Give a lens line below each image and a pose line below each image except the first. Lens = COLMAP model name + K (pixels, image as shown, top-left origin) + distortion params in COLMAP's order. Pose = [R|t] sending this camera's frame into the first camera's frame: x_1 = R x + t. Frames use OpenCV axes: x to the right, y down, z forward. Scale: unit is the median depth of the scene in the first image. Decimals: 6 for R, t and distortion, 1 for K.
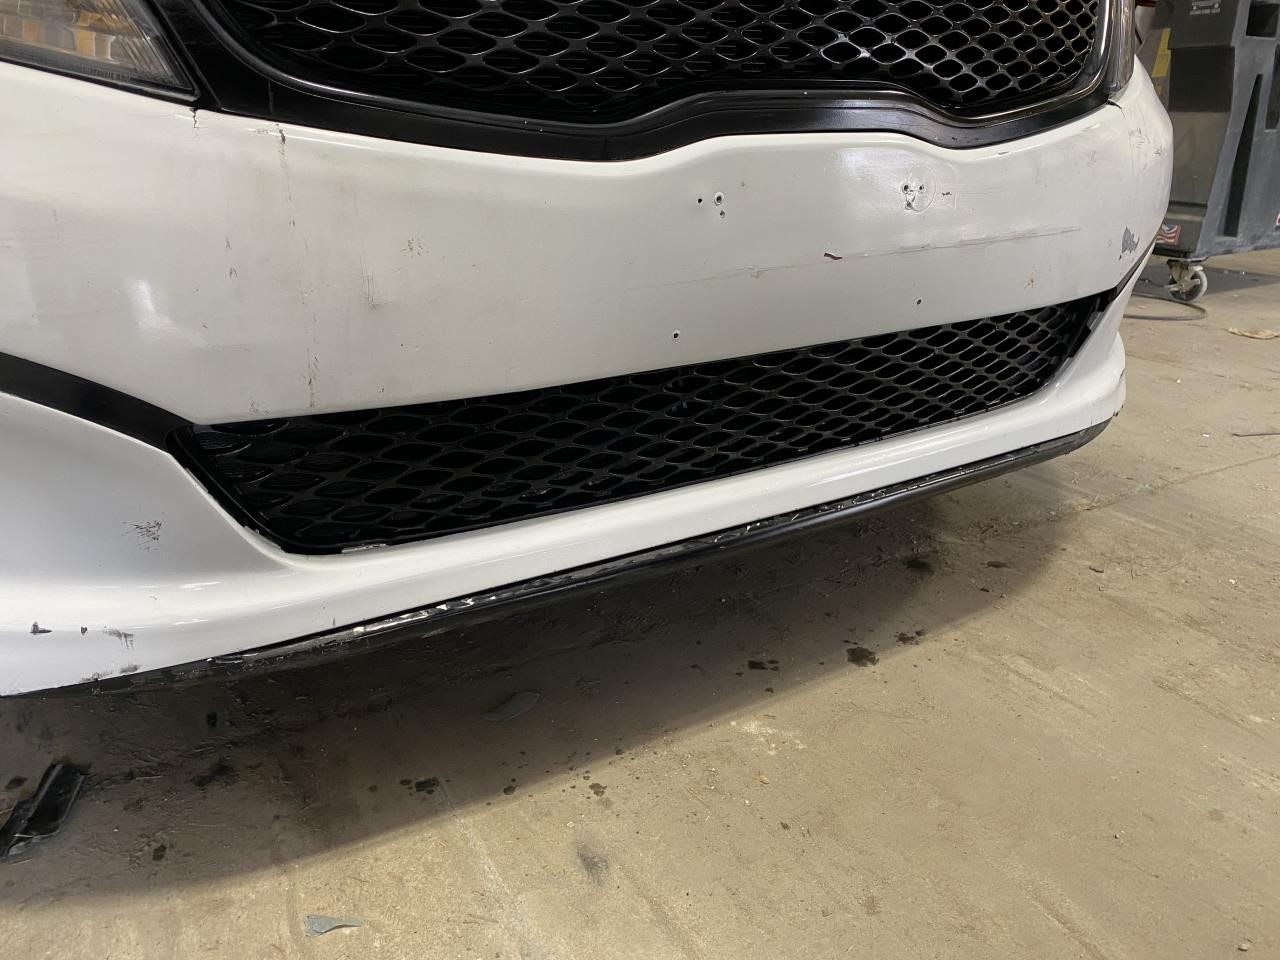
lens RADIAL K [[963.2, 0, 621.0], [0, 963.2, 480.2], [0, 0, 1]] dist [0.008192, 0.003594]
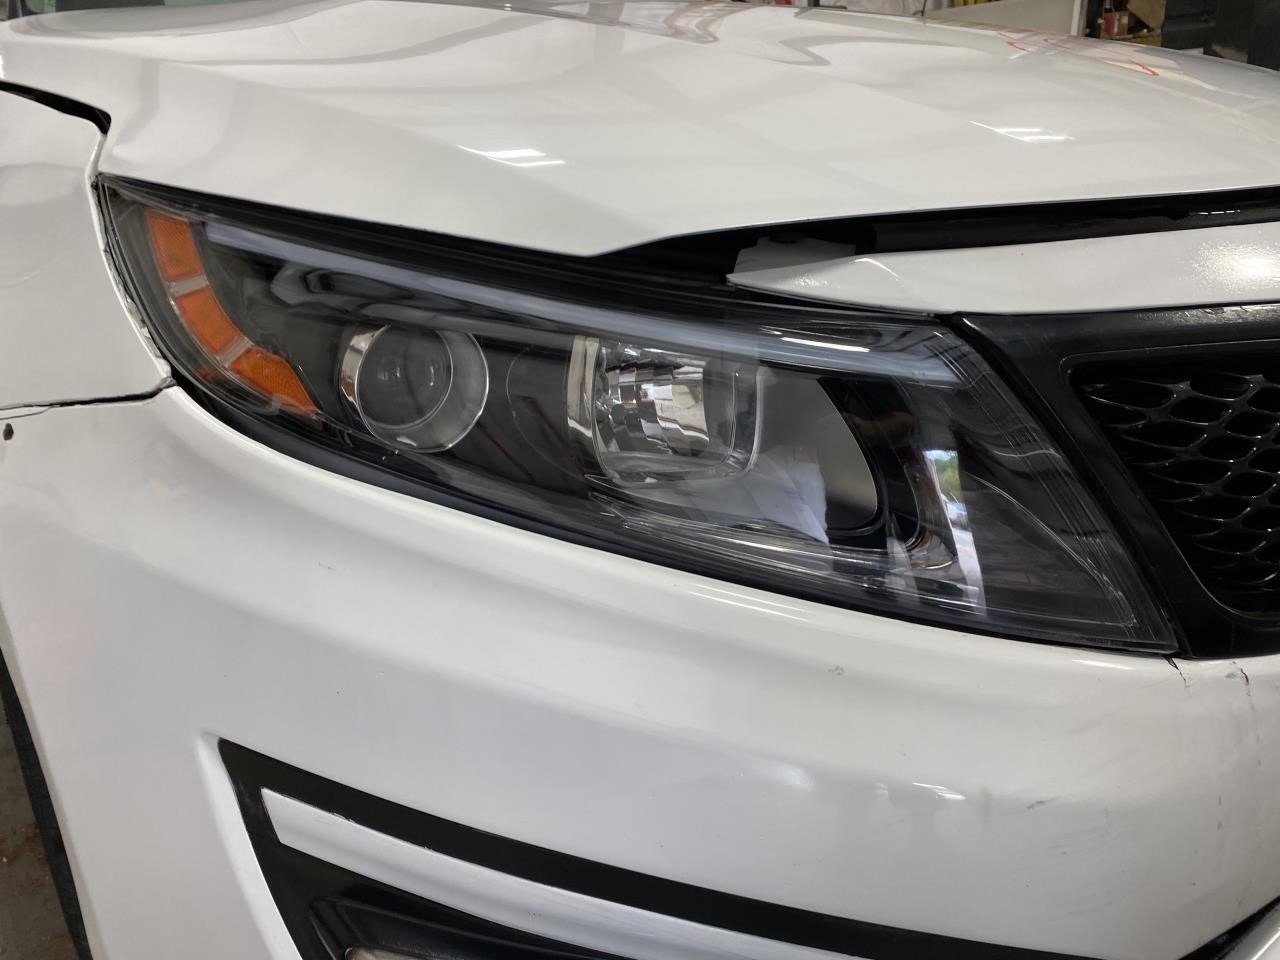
lens RADIAL K [[953.8, 0, 617.0], [0, 953.8, 479.6], [0, 0, 1]] dist [0.013376, 0.001403]
pose [[0.994921, -0.070806, 0.071543, -0.639171], [0.073266, 0.996787, -0.032367, -0.351322], [-0.069021, 0.037445, 0.996912, 0.046134]]
